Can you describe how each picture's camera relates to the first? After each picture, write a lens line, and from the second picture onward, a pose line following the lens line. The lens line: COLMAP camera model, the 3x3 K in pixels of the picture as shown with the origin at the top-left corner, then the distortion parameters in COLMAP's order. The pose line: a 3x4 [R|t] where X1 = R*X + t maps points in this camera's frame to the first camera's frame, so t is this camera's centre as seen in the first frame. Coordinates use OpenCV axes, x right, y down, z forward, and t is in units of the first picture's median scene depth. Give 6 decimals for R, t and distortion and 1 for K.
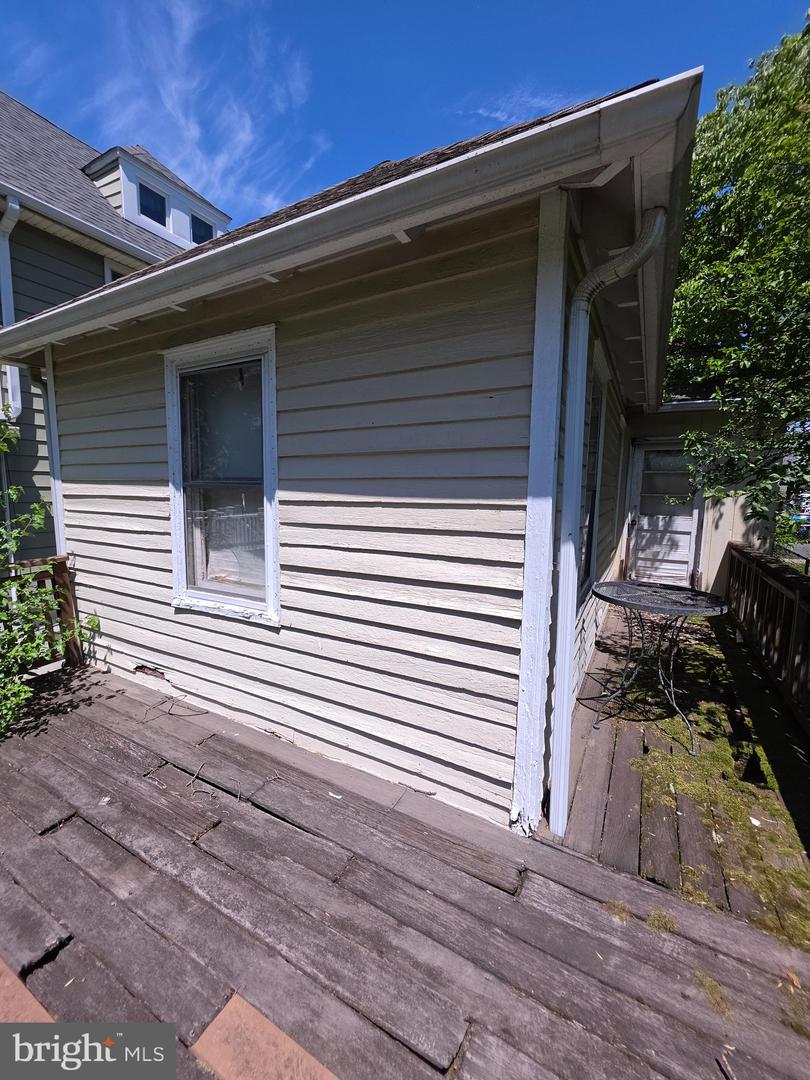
lens RADIAL K [[435.6, 0, 405.0], [0, 435.6, 540.0], [0, 0, 1]] dist [-0.000024, -0.000075]
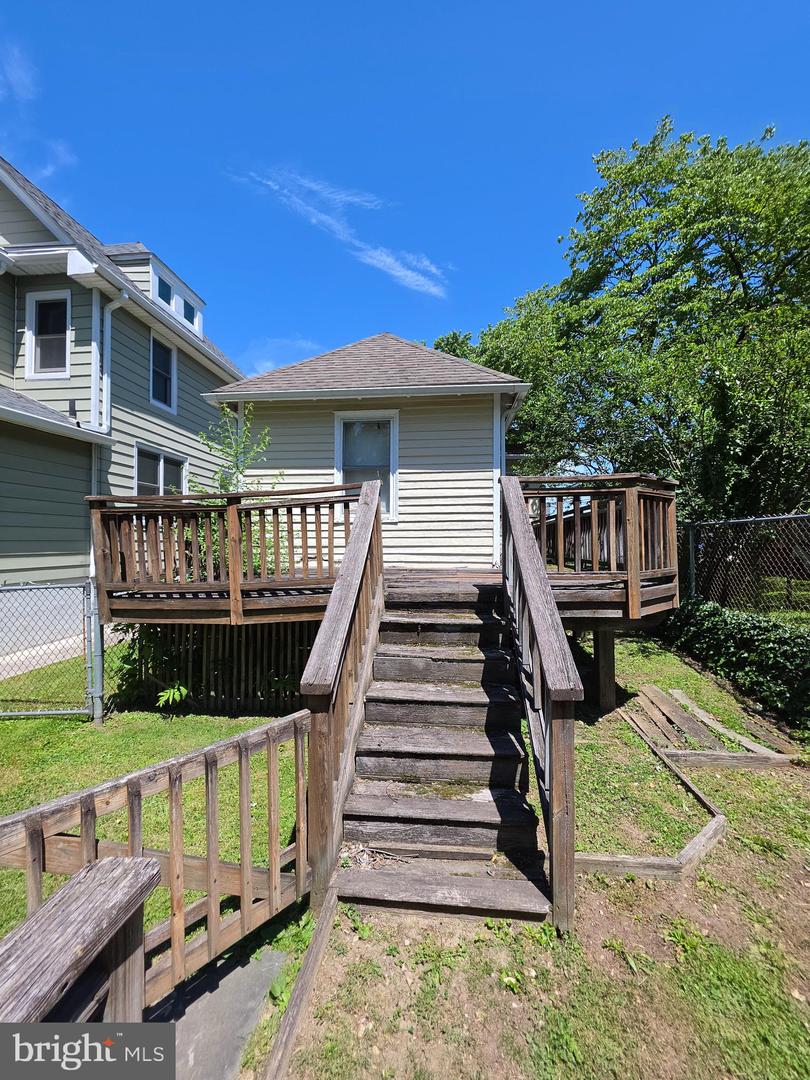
lens RADIAL K [[426.6, 0, 405.0], [0, 426.6, 540.0], [0, 0, 1]] dist [-0.001122, -0.000088]
pose [[0.915813, -0.011312, 0.401446, -1.263105], [0.056144, 0.993393, -0.100088, 0.559793], [-0.397661, 0.114201, 0.910398, -1.287842]]
